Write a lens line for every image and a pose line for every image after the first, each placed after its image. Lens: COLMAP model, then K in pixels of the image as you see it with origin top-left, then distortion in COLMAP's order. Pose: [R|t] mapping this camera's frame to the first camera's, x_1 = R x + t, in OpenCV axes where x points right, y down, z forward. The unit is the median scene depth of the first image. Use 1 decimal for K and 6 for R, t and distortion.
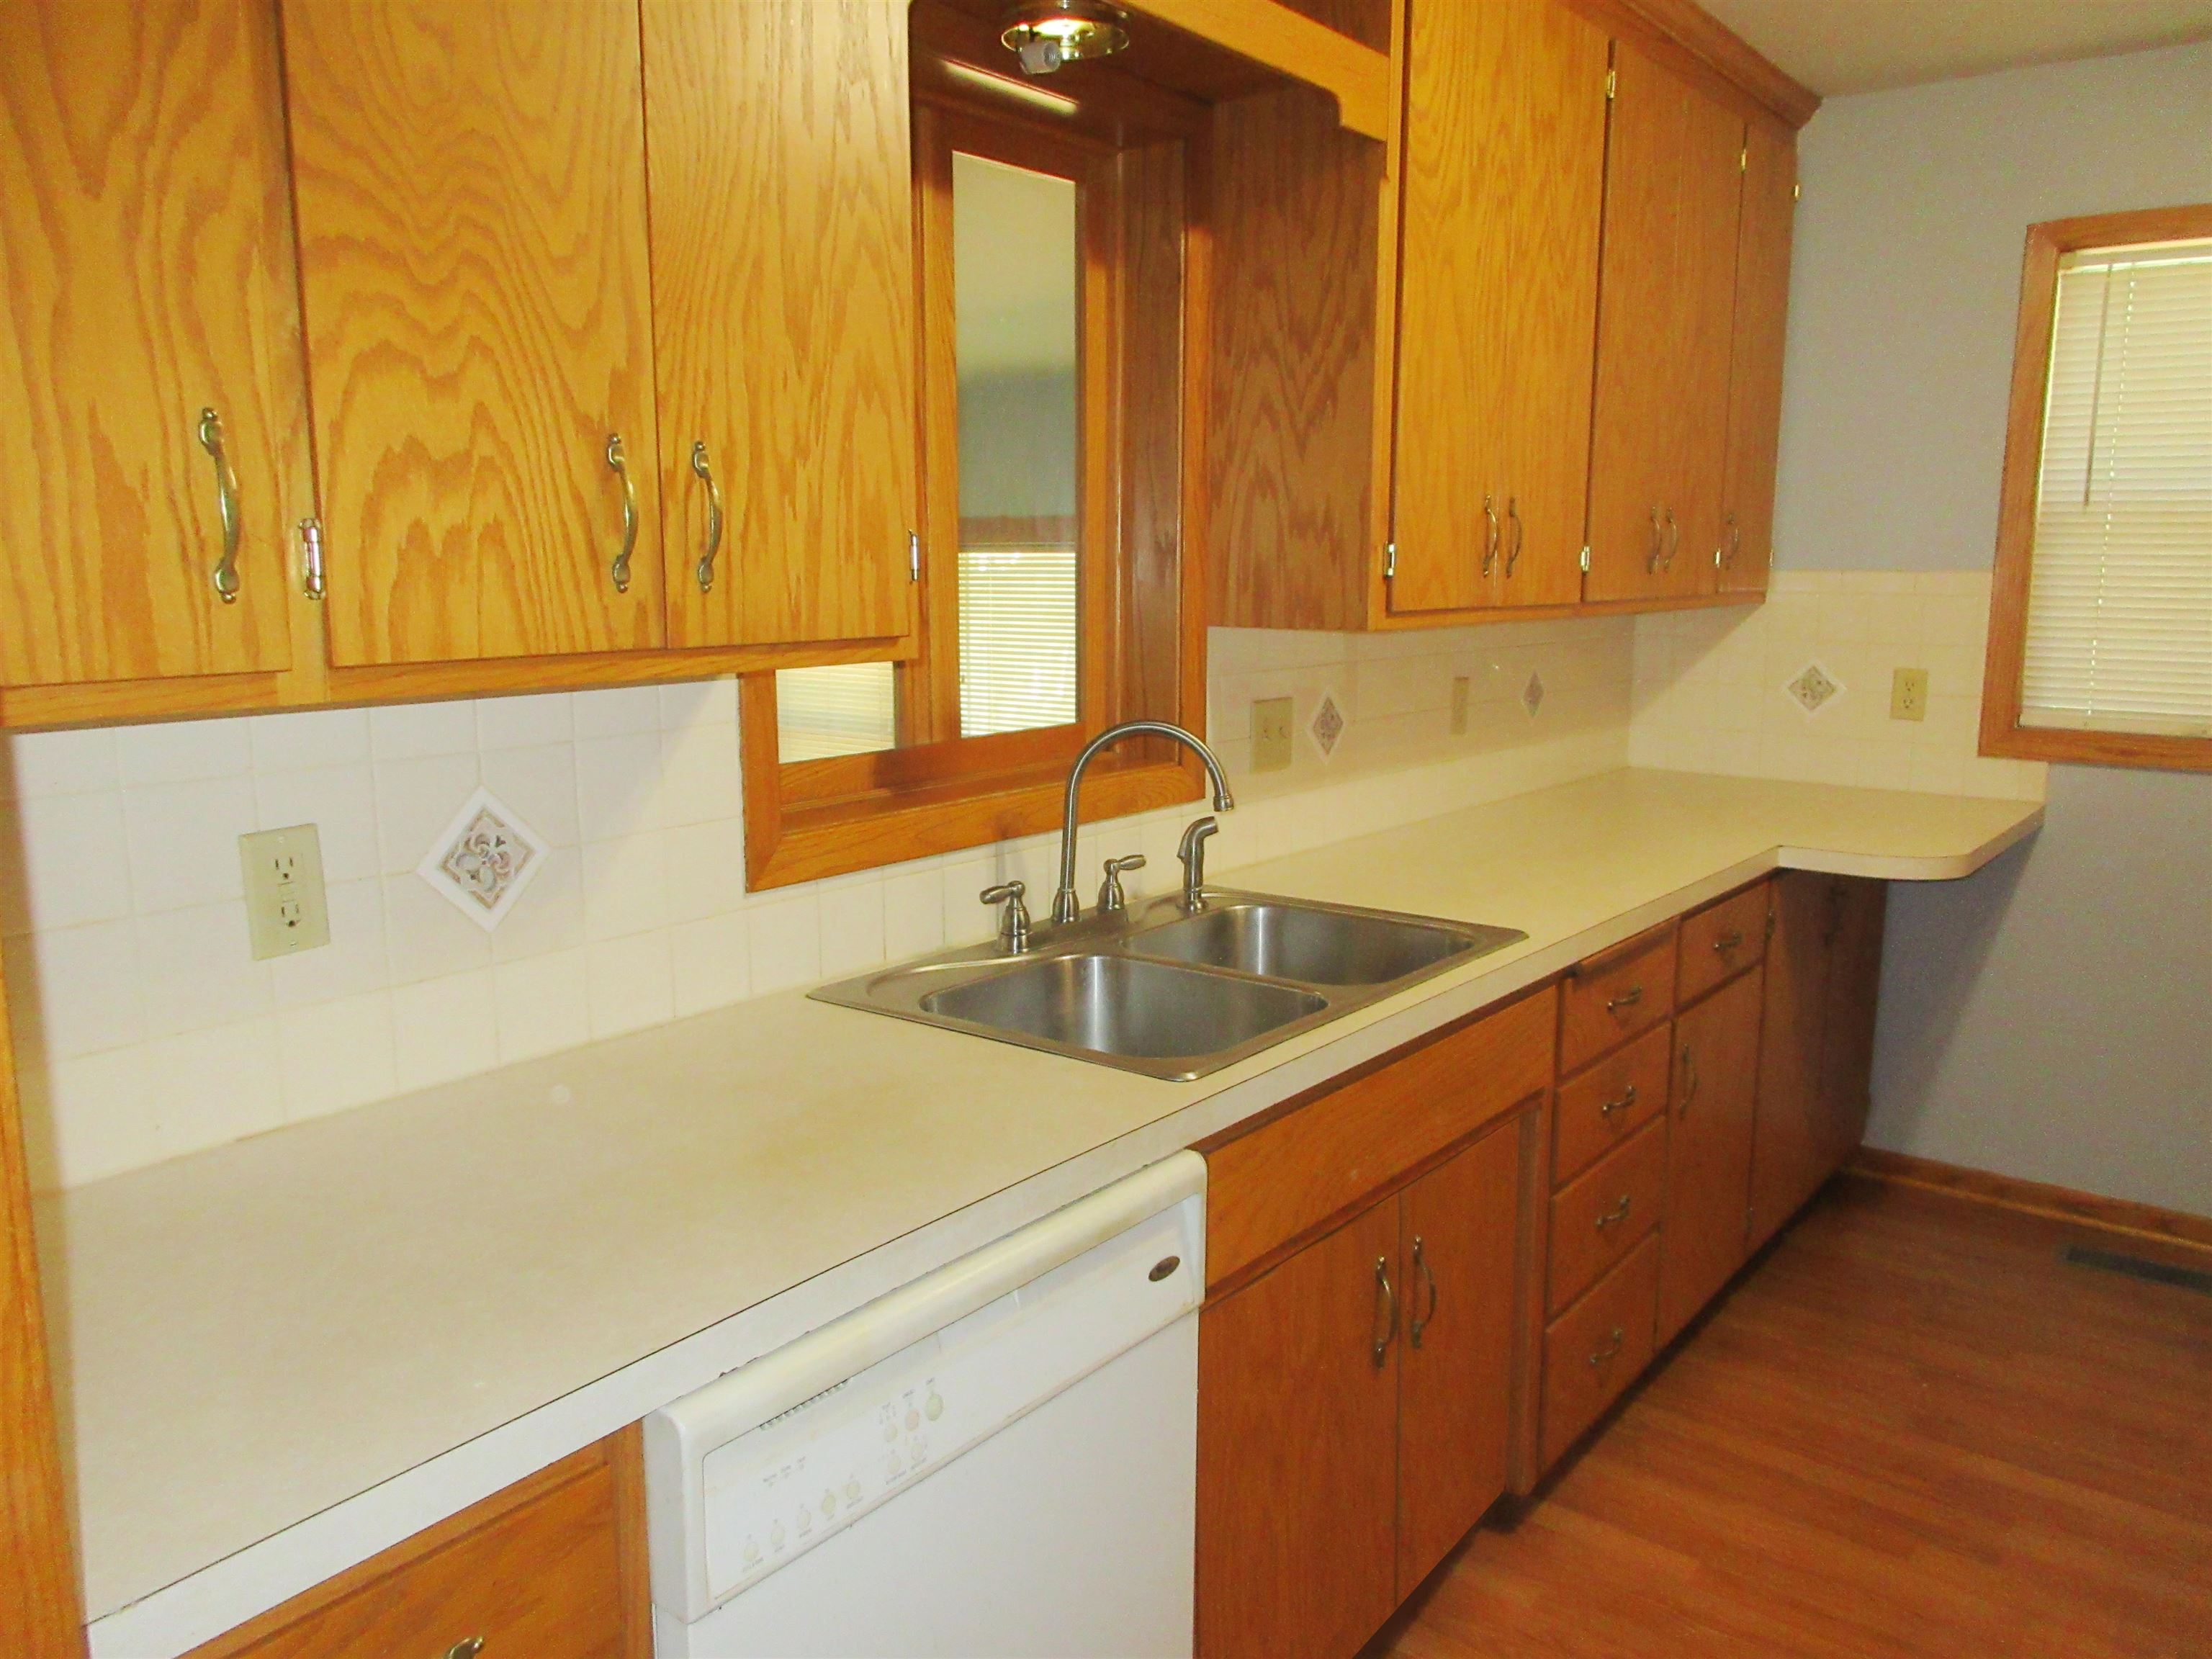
lens RADIAL K [[1704.2, 0, 1090.8], [0, 1704.2, 832.5], [0, 0, 1]] dist [0.023714, -0.004799]
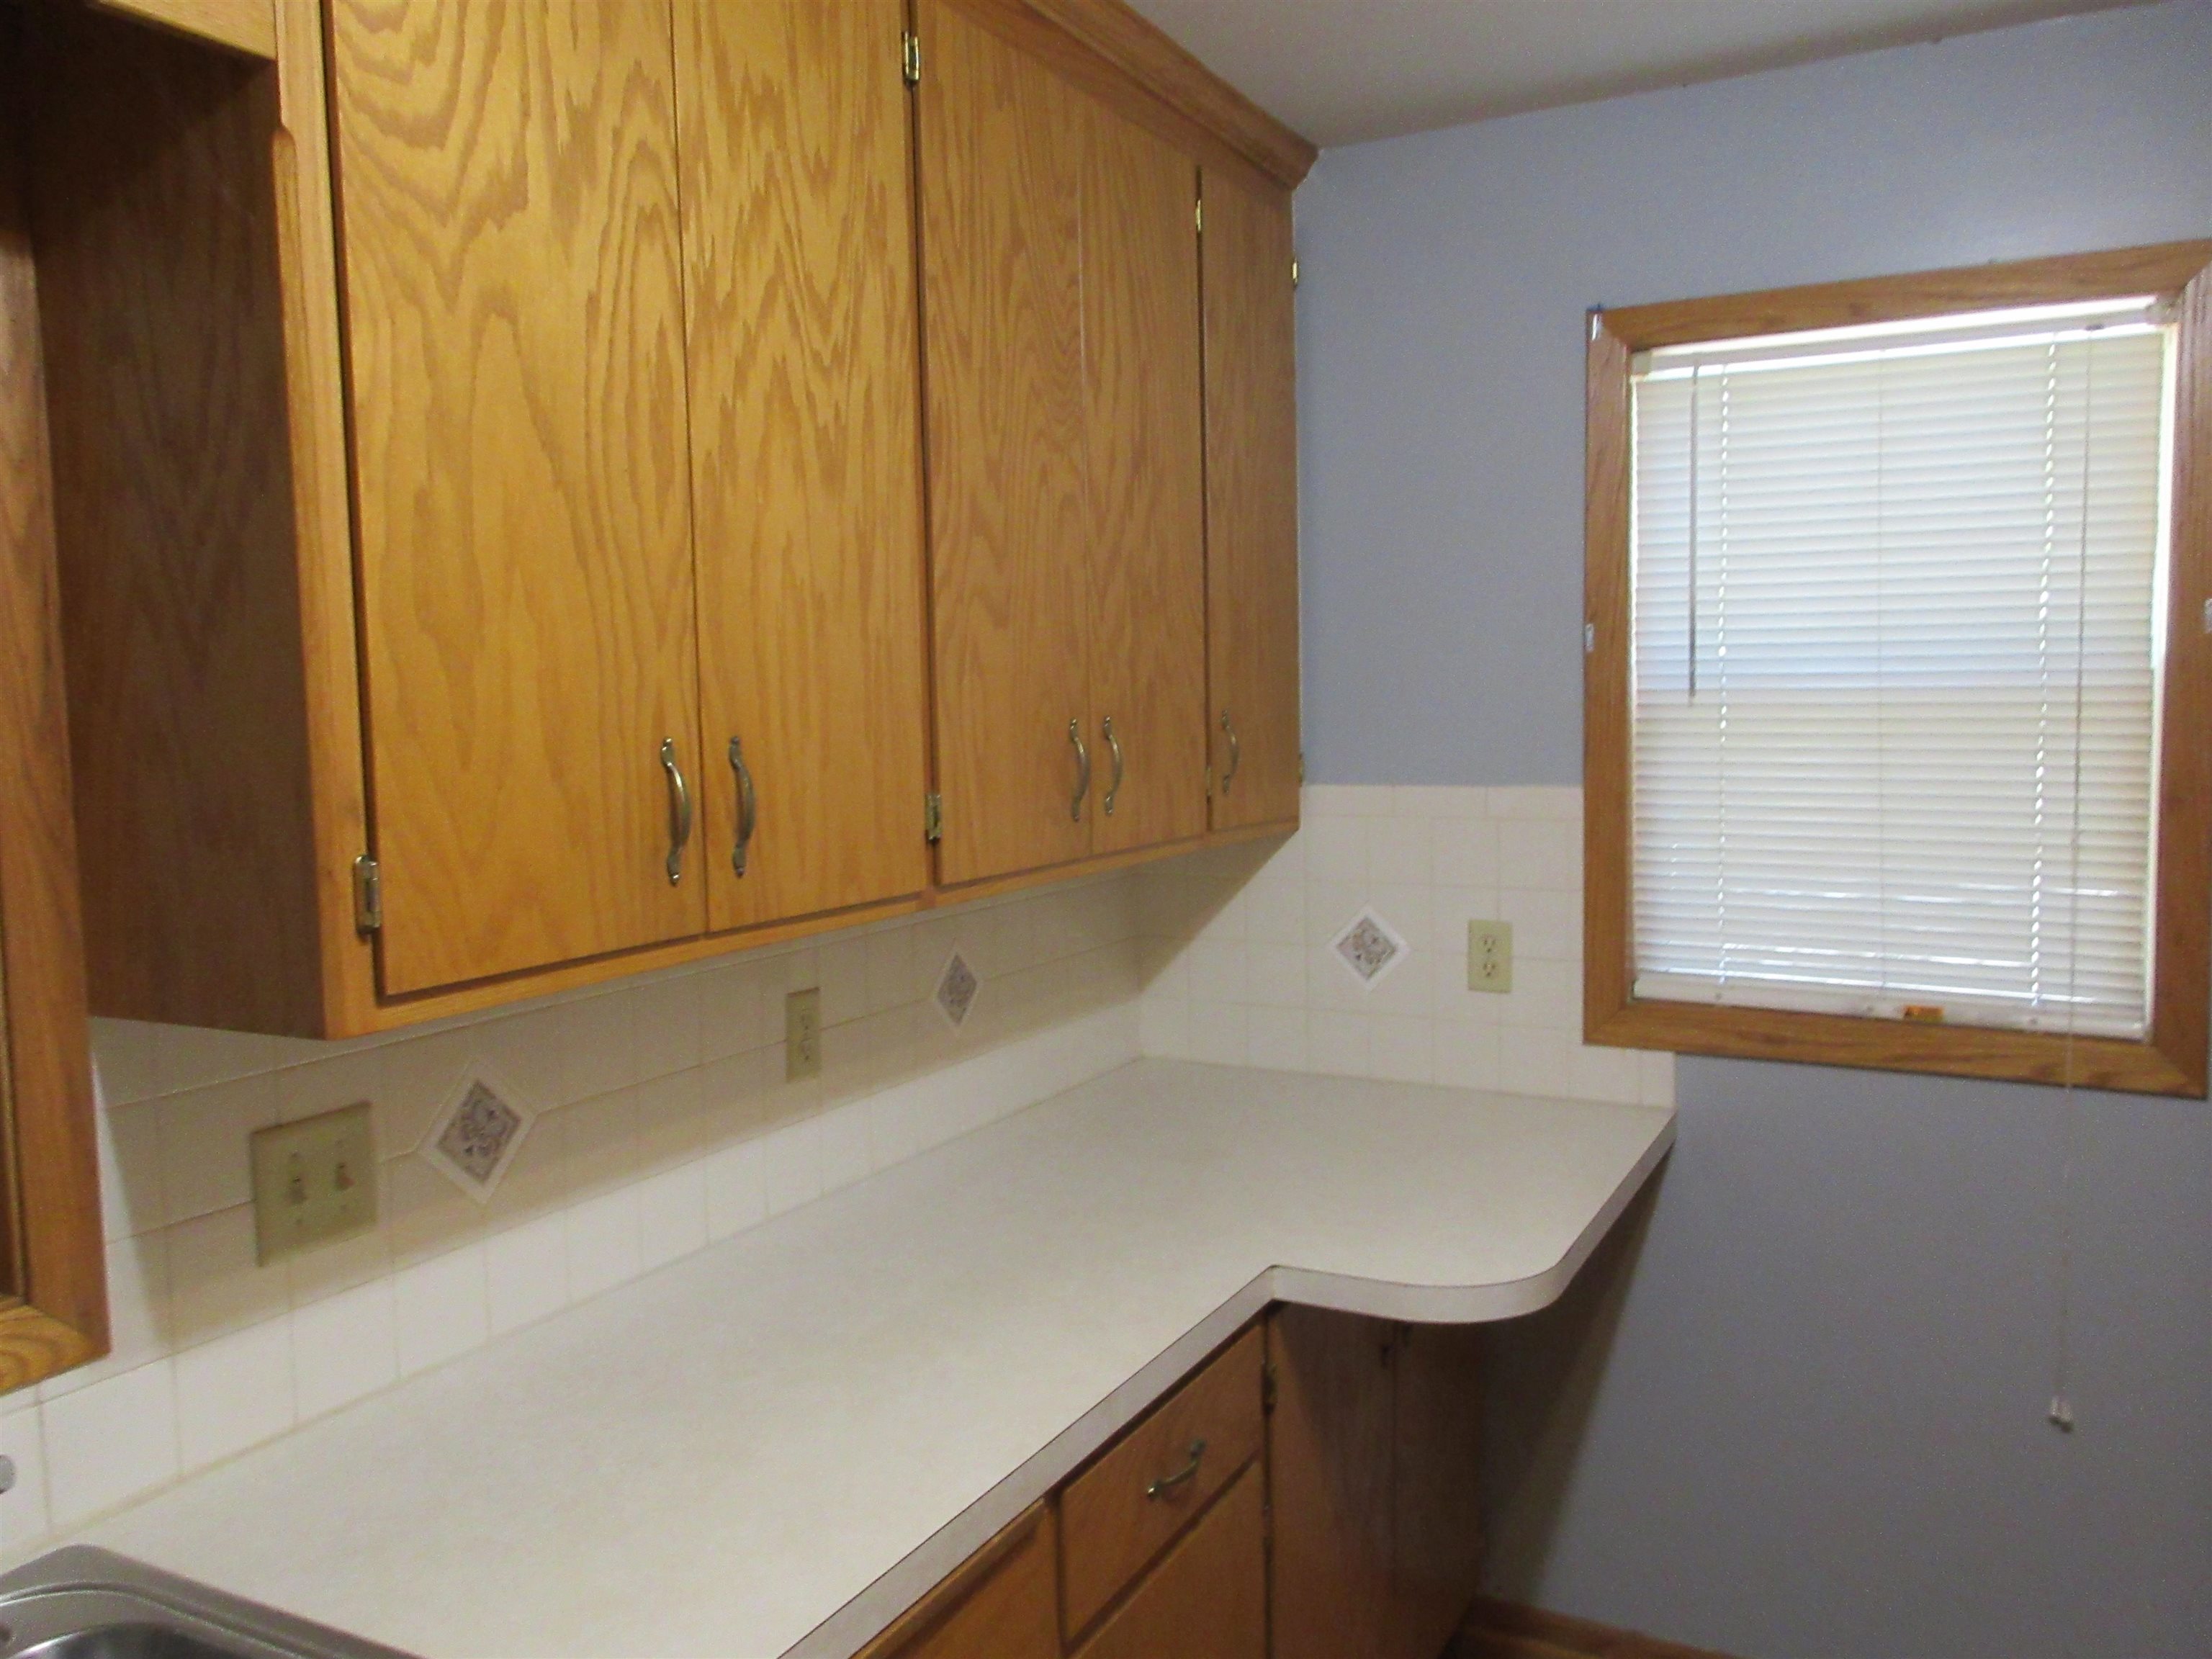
lens RADIAL K [[1704.2, 0, 1121.1], [0, 1704.2, 820.3], [0, 0, 1]] dist [0.023714, -0.004799]
pose [[0.984427, -0.038218, 0.171590, 0.277883], [0.052696, 0.995350, -0.080631, -0.117944], [-0.167710, 0.088418, 0.981863, 0.434474]]
